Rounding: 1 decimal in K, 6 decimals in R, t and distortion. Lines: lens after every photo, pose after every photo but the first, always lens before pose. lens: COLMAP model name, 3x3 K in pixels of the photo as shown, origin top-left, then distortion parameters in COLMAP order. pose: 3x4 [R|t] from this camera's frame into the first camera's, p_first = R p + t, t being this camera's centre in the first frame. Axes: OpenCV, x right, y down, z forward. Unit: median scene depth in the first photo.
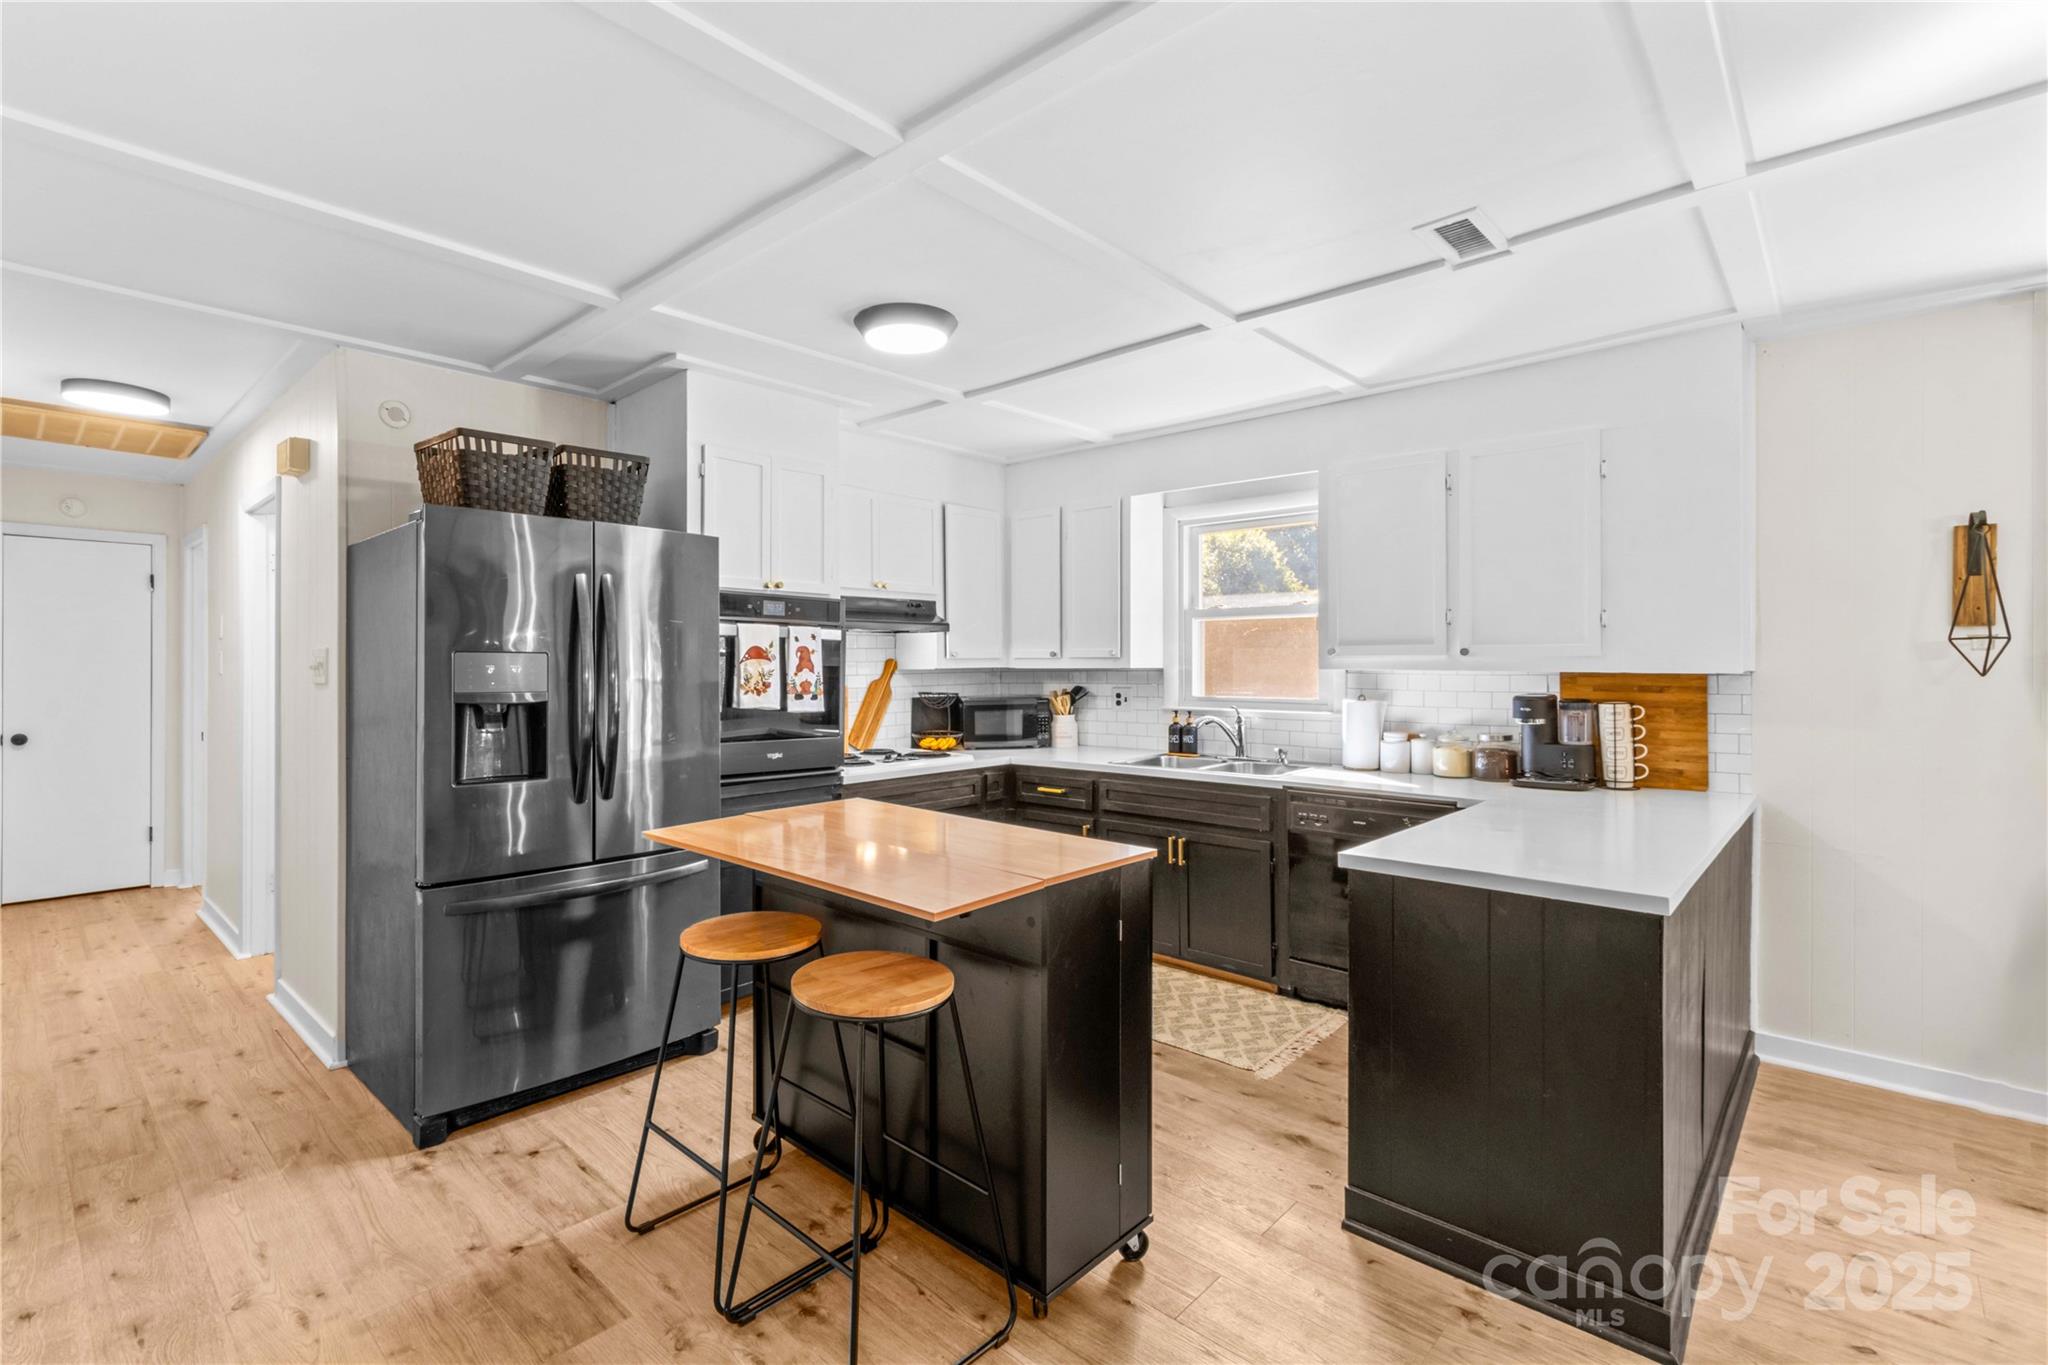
lens RADIAL K [[934.9, 0, 977.4], [0, 934.9, 665.0], [0, 0, 1]] dist [0.005224, -0.000961]
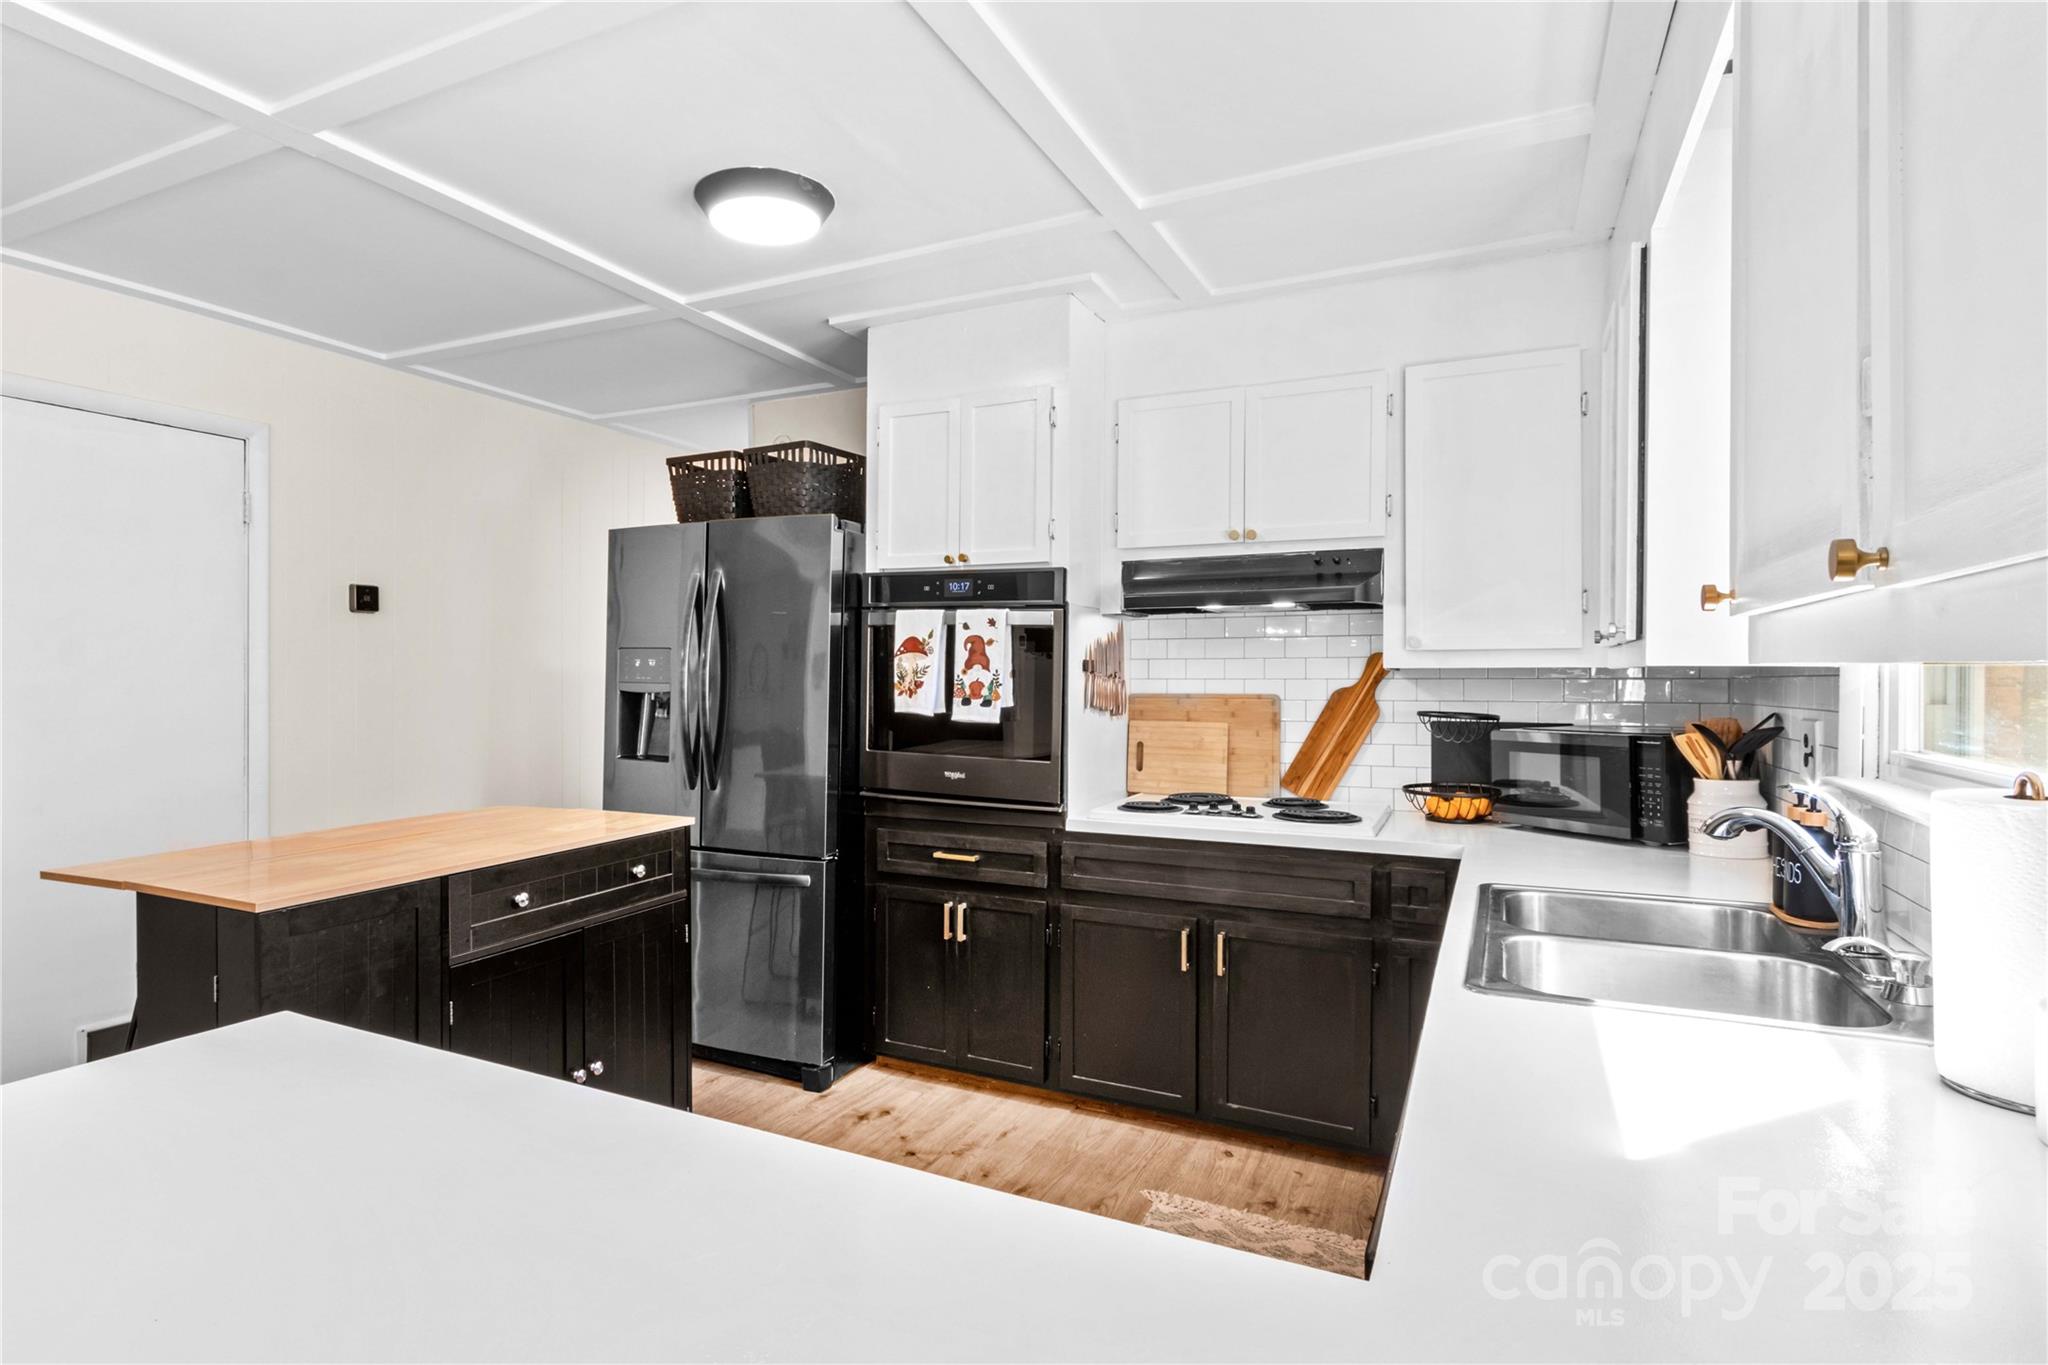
lens RADIAL K [[1059.9, 0, 935.8], [0, 1059.9, 680.3], [0, 0, 1]] dist [0.004711, 0.000125]
pose [[0.279123, 0.009696, -0.960206, 0.628451], [-0.007028, 0.999943, 0.008054, 0.009741], [0.960230, 0.004500, 0.279175, 0.724402]]
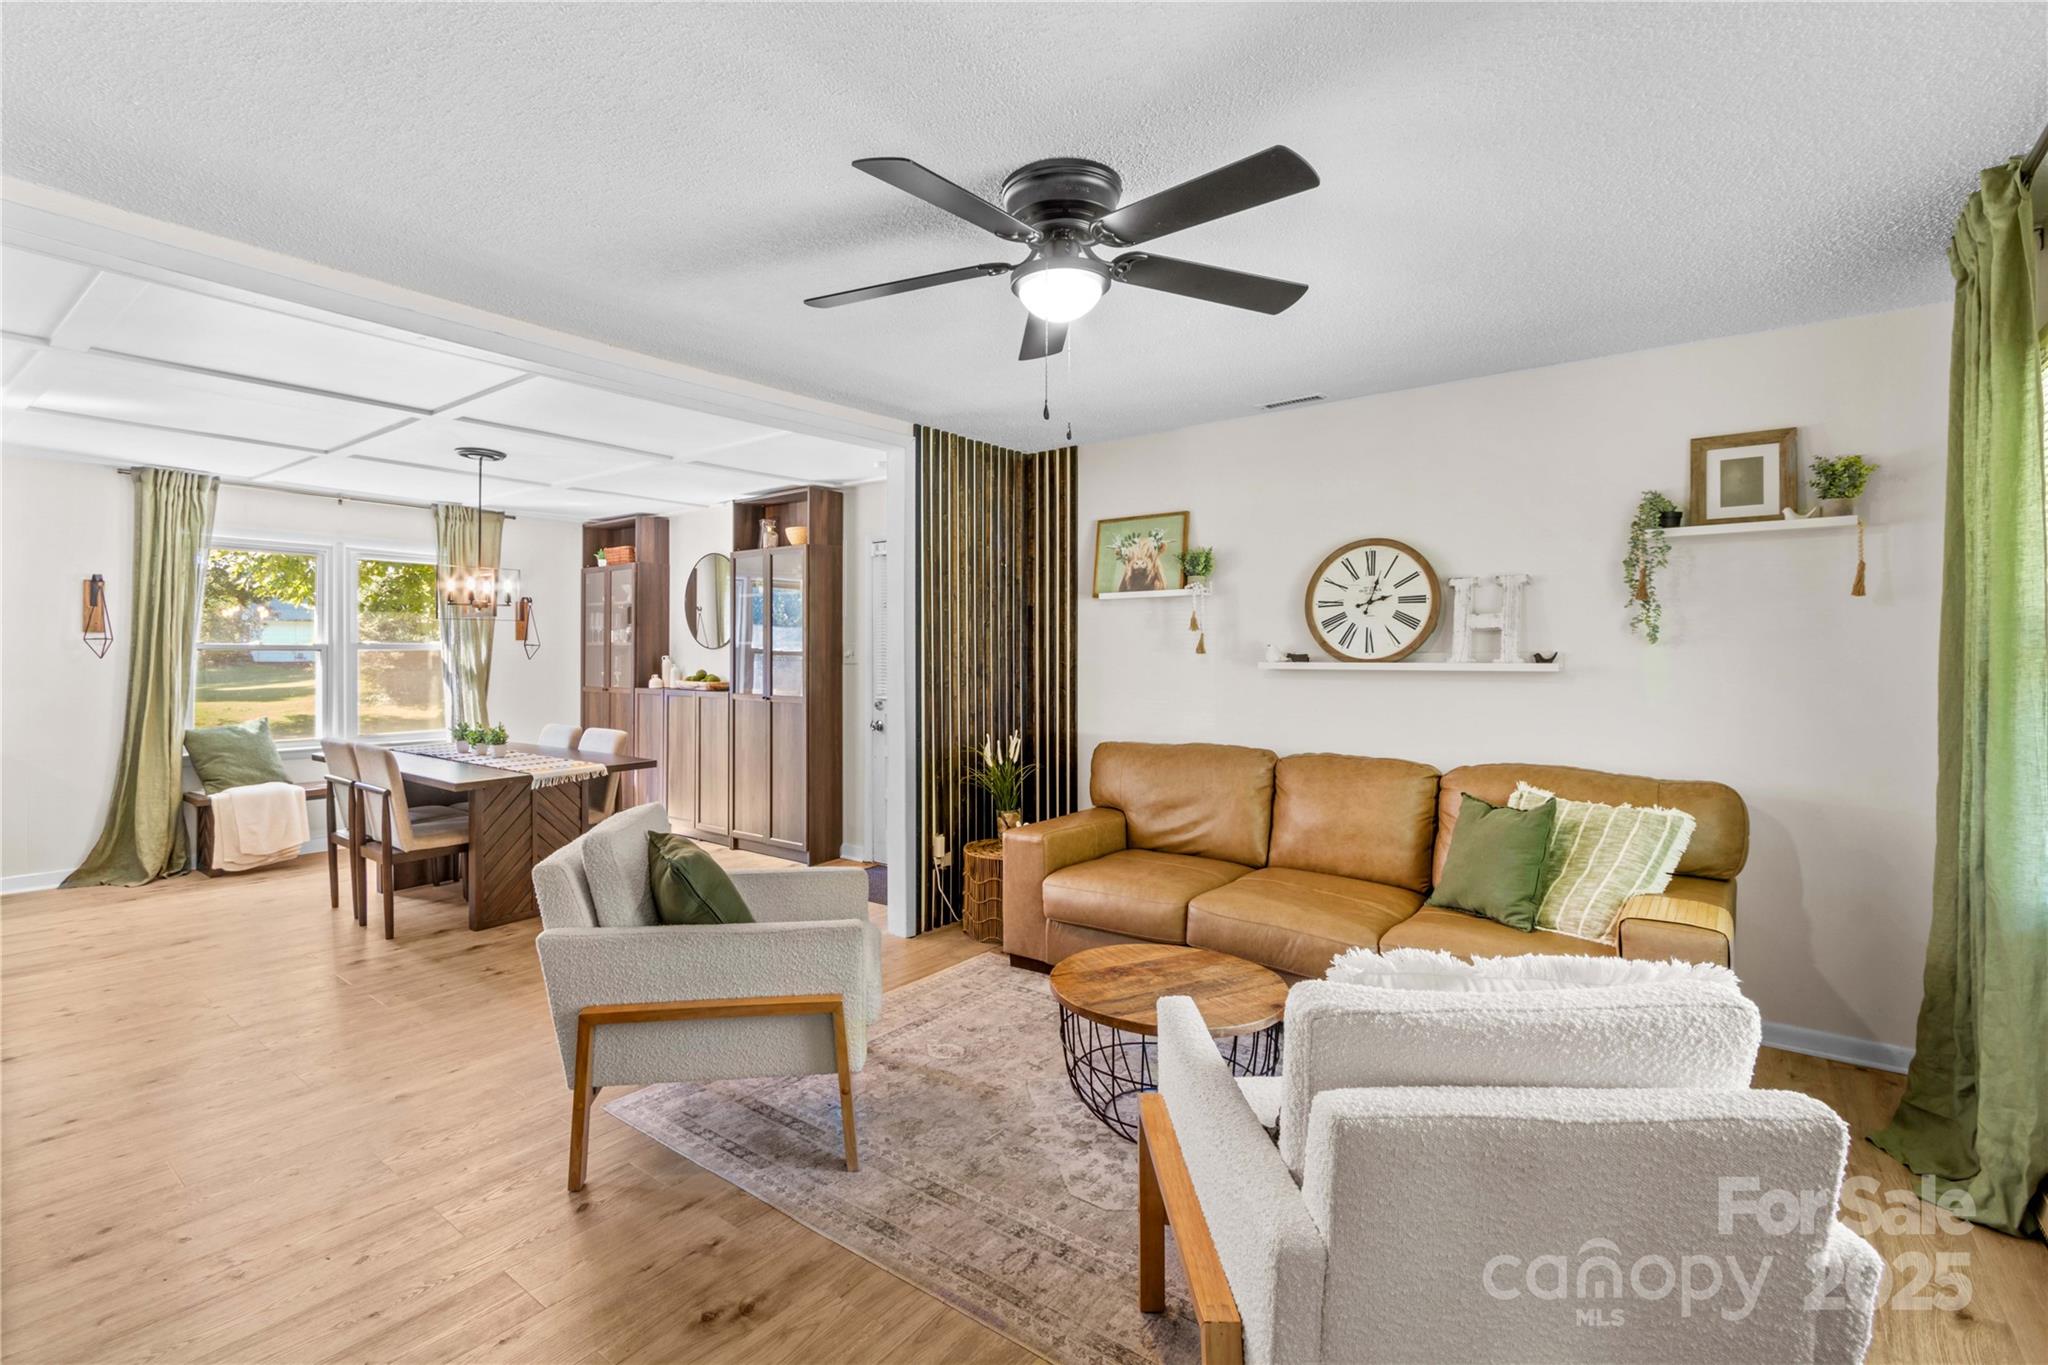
lens RADIAL K [[941.3, 0, 973.1], [0, 941.3, 659.9], [0, 0, 1]] dist [0.009789, -0.001020]
pose [[-0.076917, -0.003724, 0.997031, -0.772947], [-0.002976, 0.999989, 0.003505, 0.002232], [-0.997033, -0.002698, -0.076927, -0.492735]]
